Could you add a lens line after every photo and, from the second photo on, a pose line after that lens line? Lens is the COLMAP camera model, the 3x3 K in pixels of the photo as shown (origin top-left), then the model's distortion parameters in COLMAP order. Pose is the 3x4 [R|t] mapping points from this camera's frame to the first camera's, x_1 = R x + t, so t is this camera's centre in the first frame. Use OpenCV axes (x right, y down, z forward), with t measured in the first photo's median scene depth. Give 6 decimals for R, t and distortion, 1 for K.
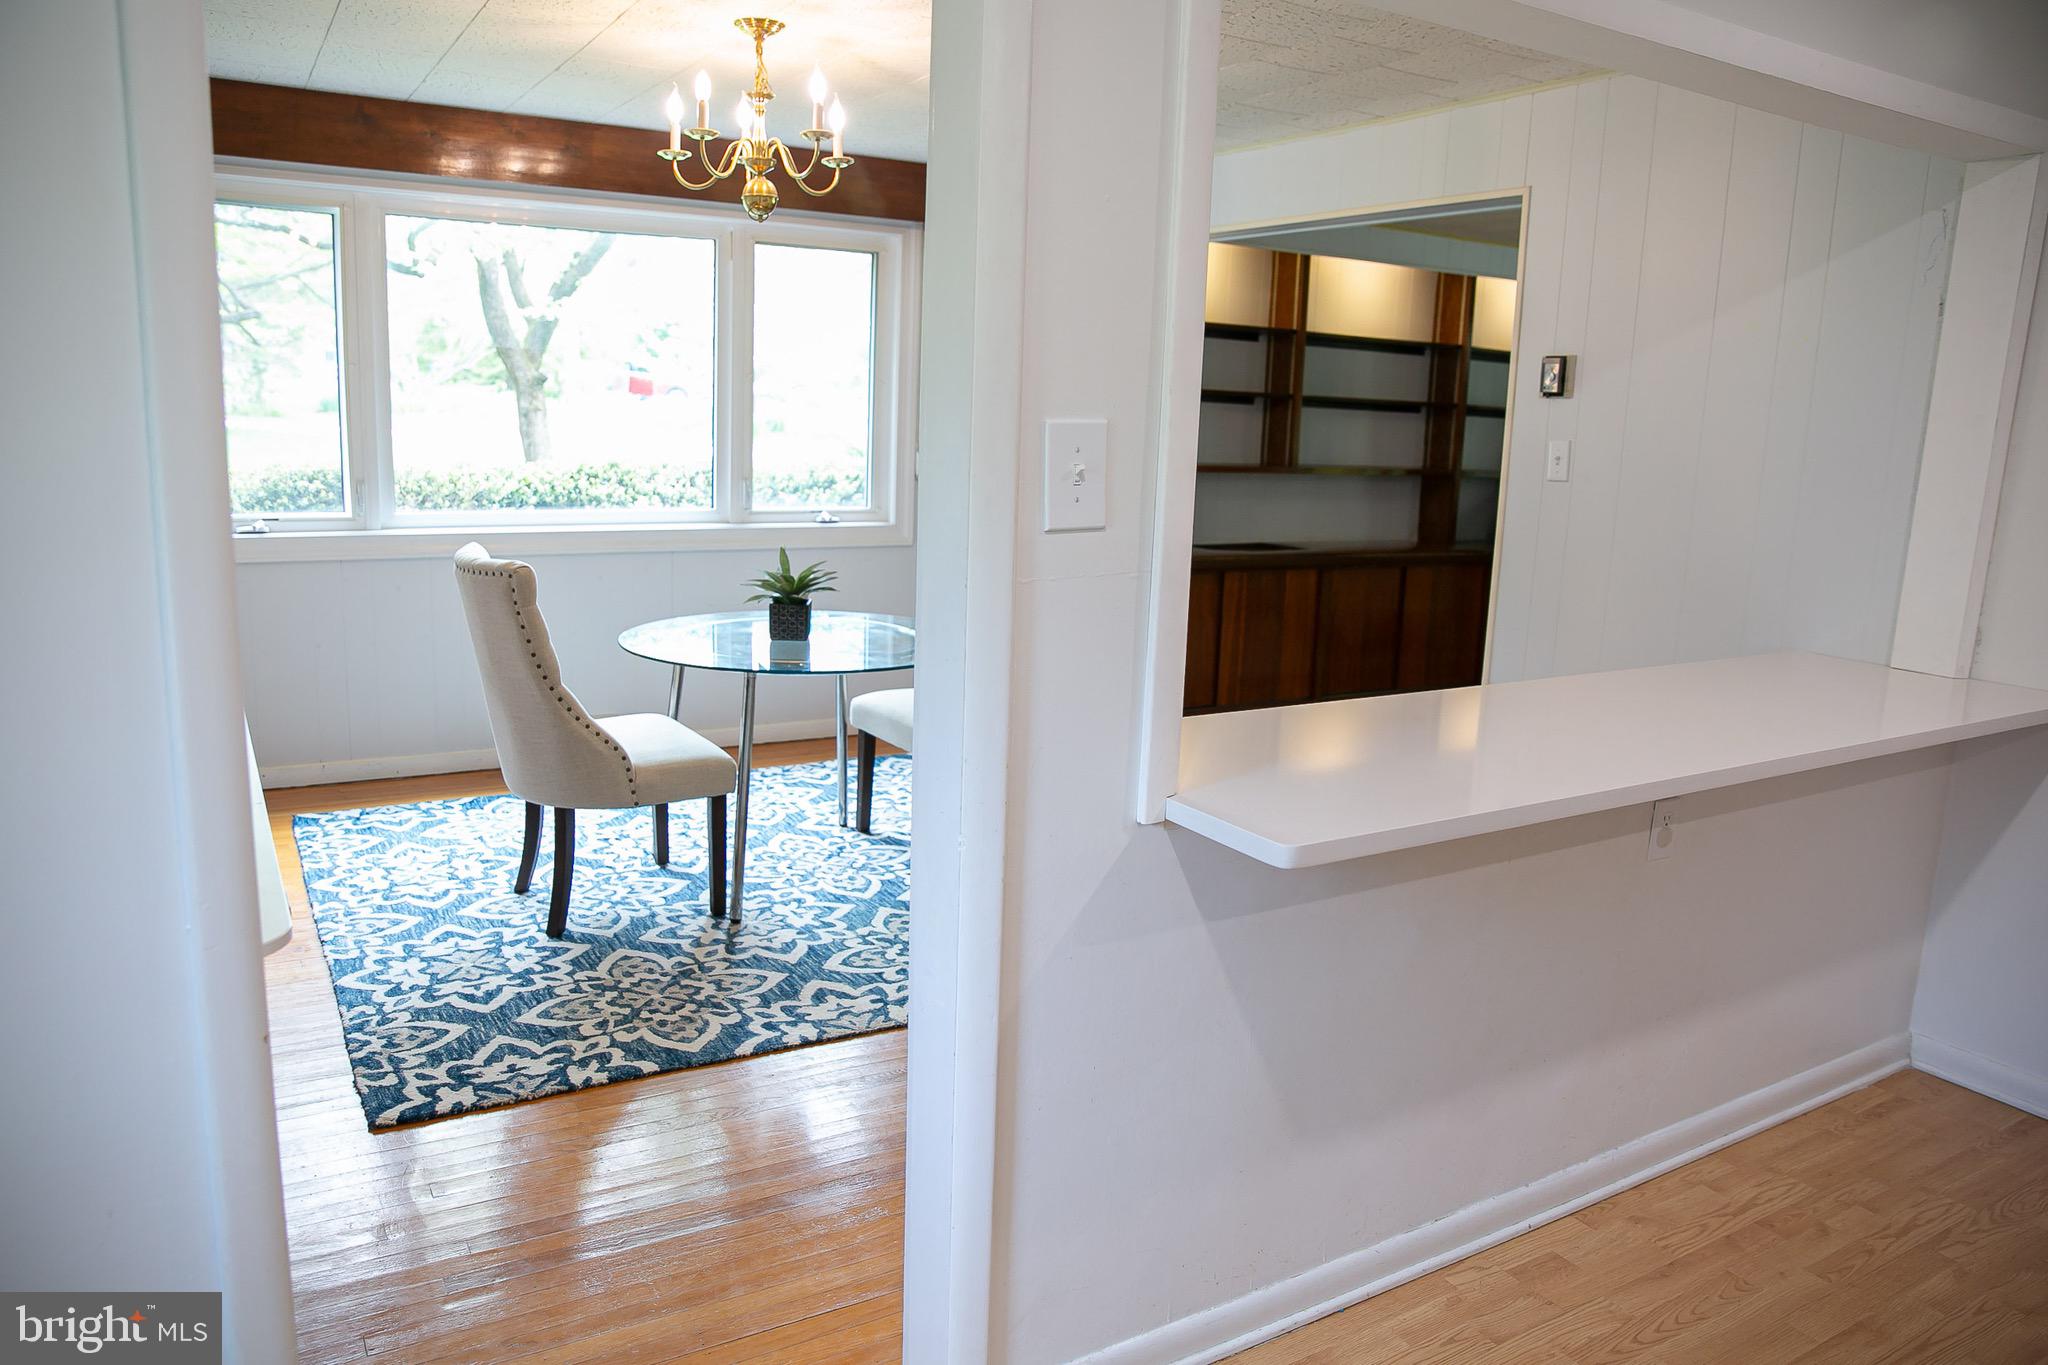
lens RADIAL K [[1410.4, 0, 1010.9], [0, 1410.4, 677.0], [0, 0, 1]] dist [-0.118674, 0.080104]
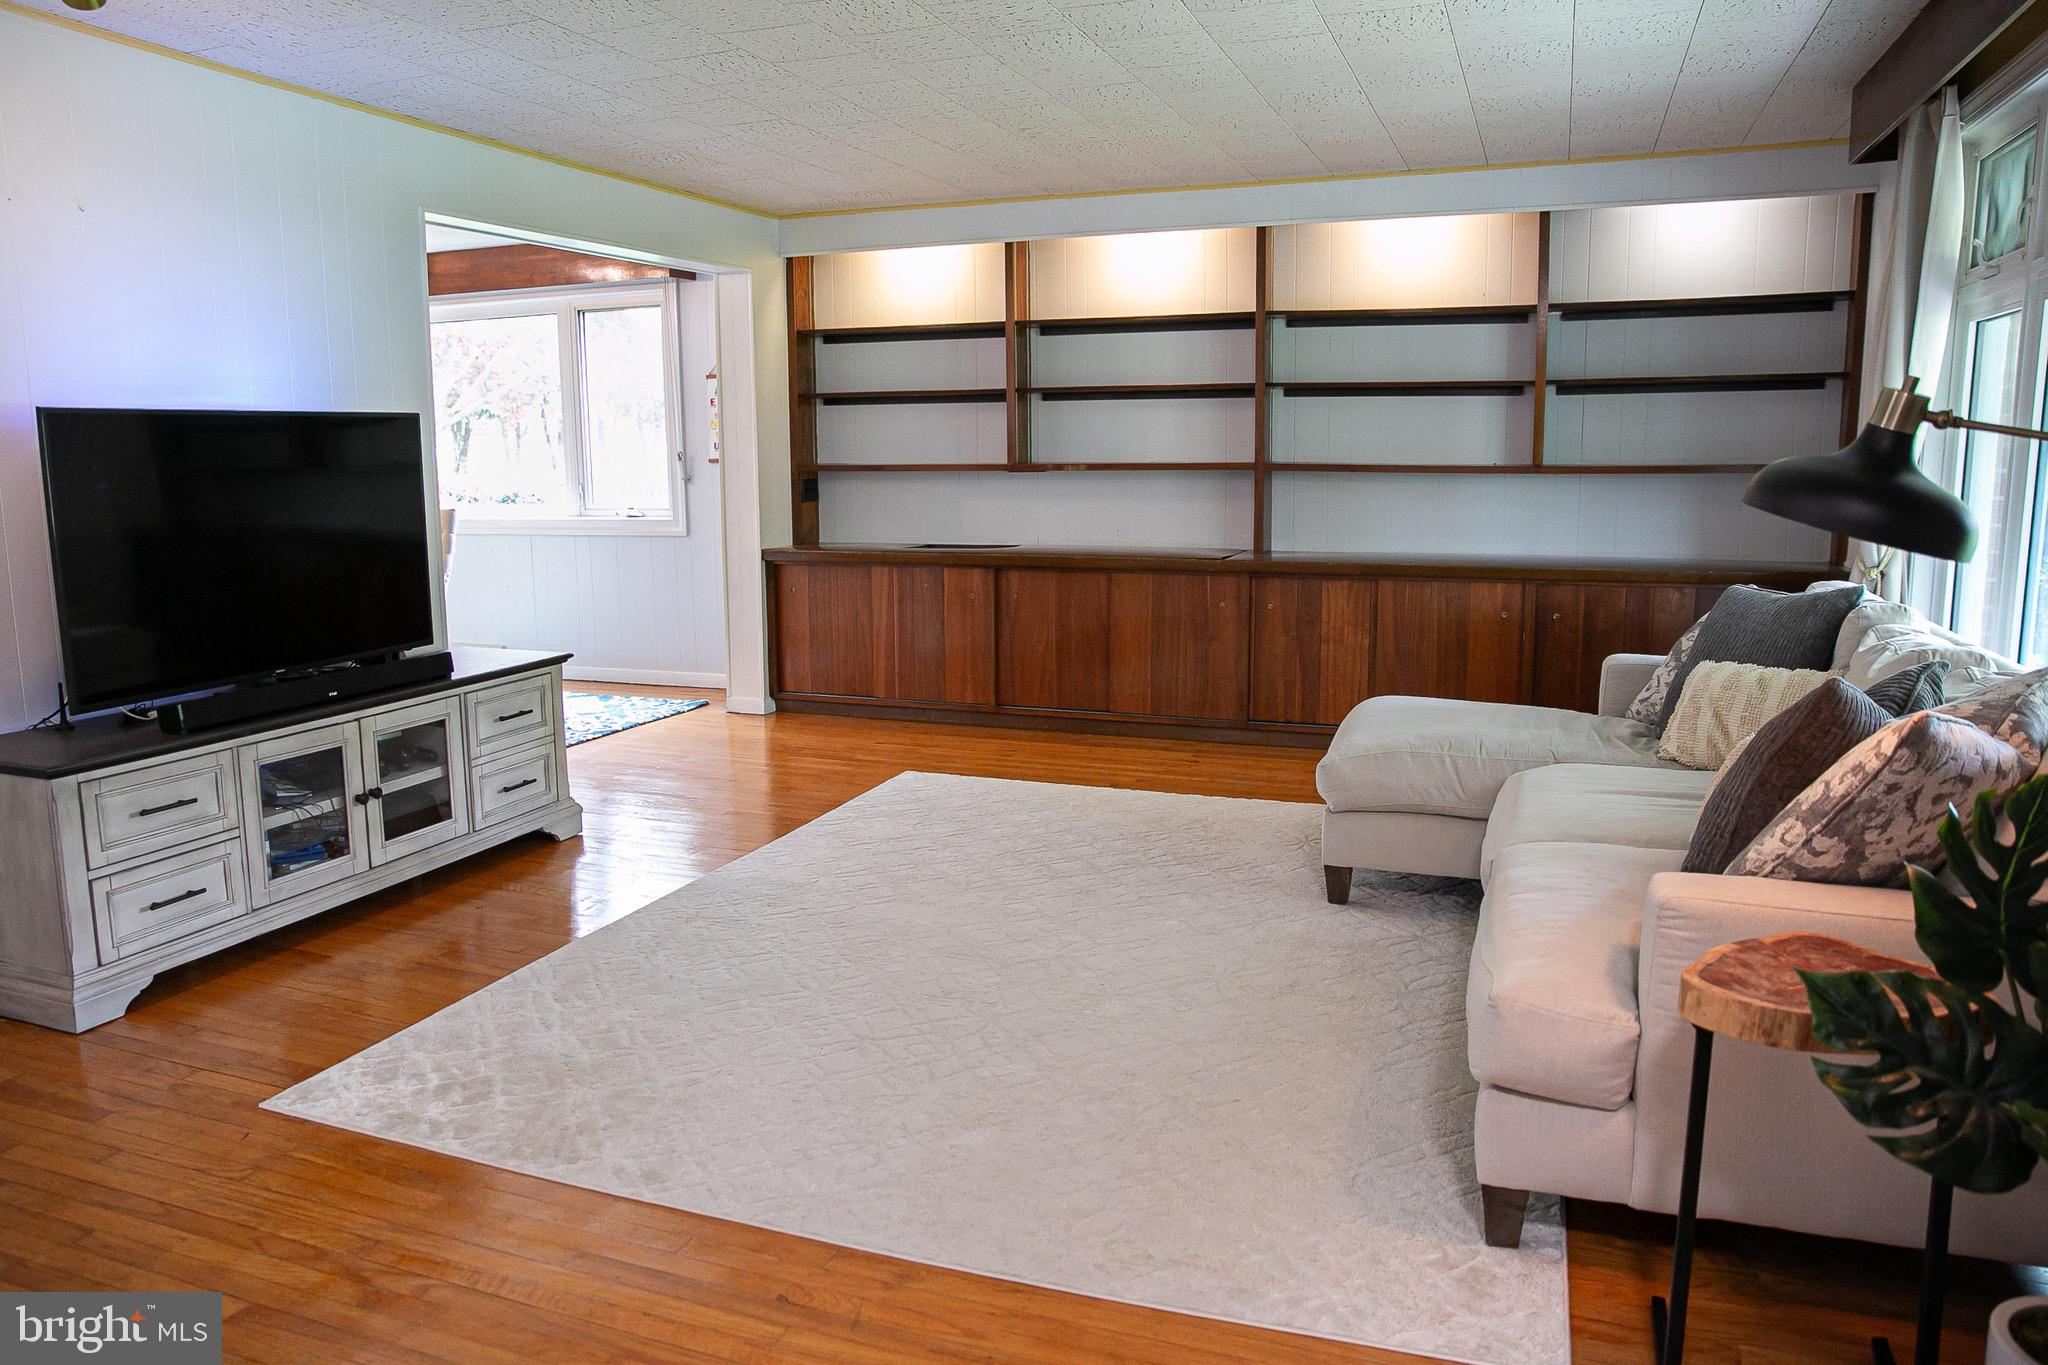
lens RADIAL K [[1376.4, 0, 1004.3], [0, 1376.4, 667.0], [0, 0, 1]] dist [-0.109341, 0.077001]
pose [[0.621042, 0.082213, -0.779453, 1.172935], [-0.114833, 0.993296, 0.013273, -0.029687], [0.775319, 0.081264, 0.626320, 0.521767]]
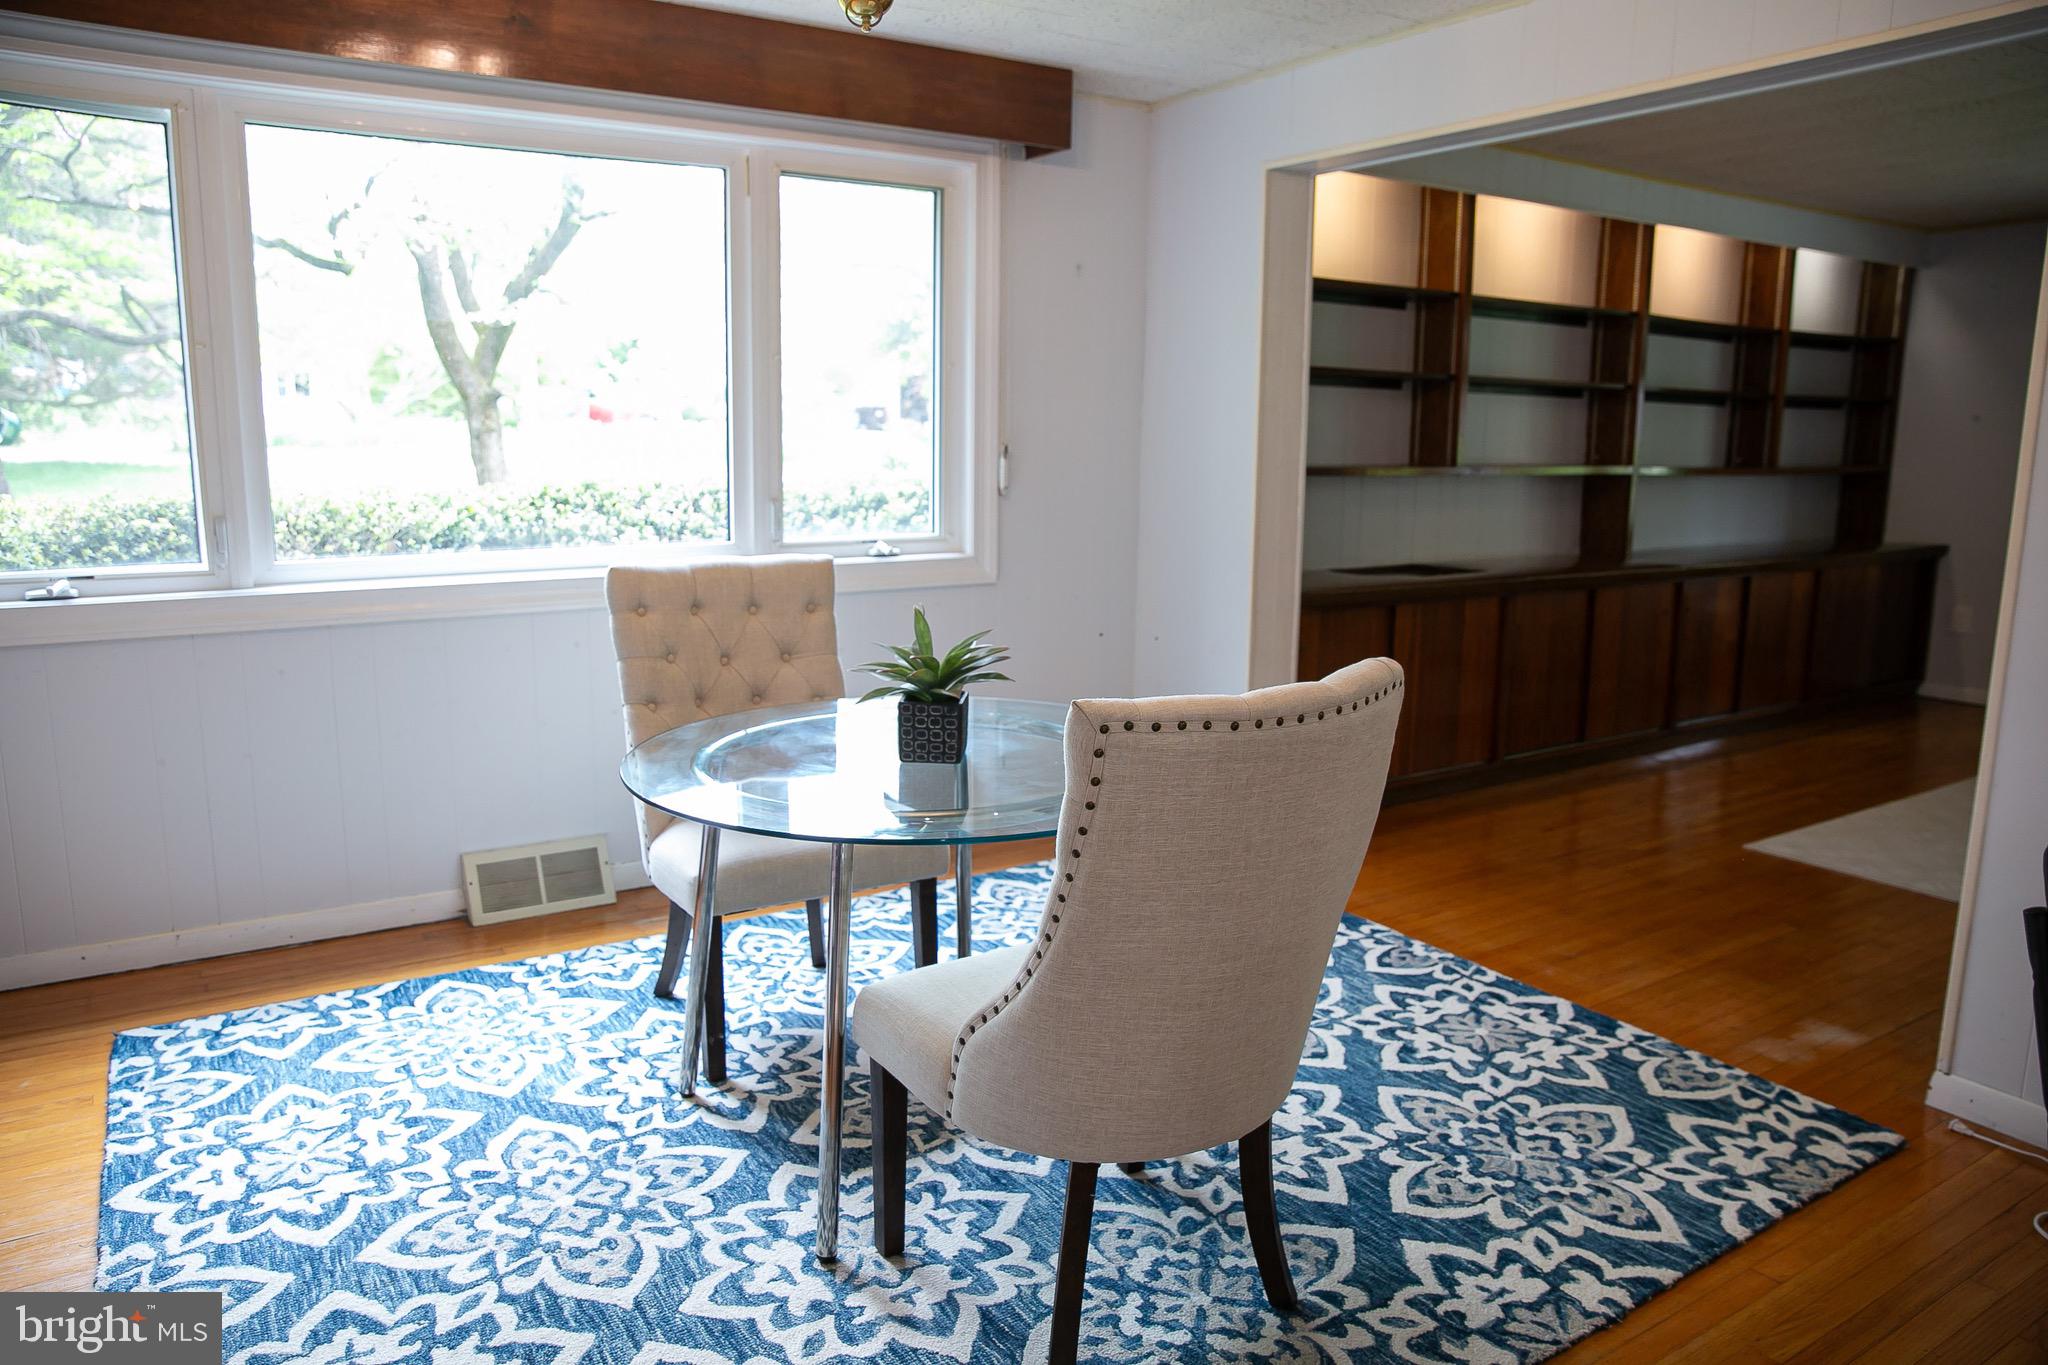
lens RADIAL K [[1376.4, 0, 1004.3], [0, 1376.4, 667.0], [0, 0, 1]] dist [-0.109341, 0.077001]
pose [[0.999161, -0.031803, 0.025819, -0.096918], [0.032210, 0.999361, -0.015519, -0.042395], [-0.025309, 0.016338, 0.999546, 0.307792]]
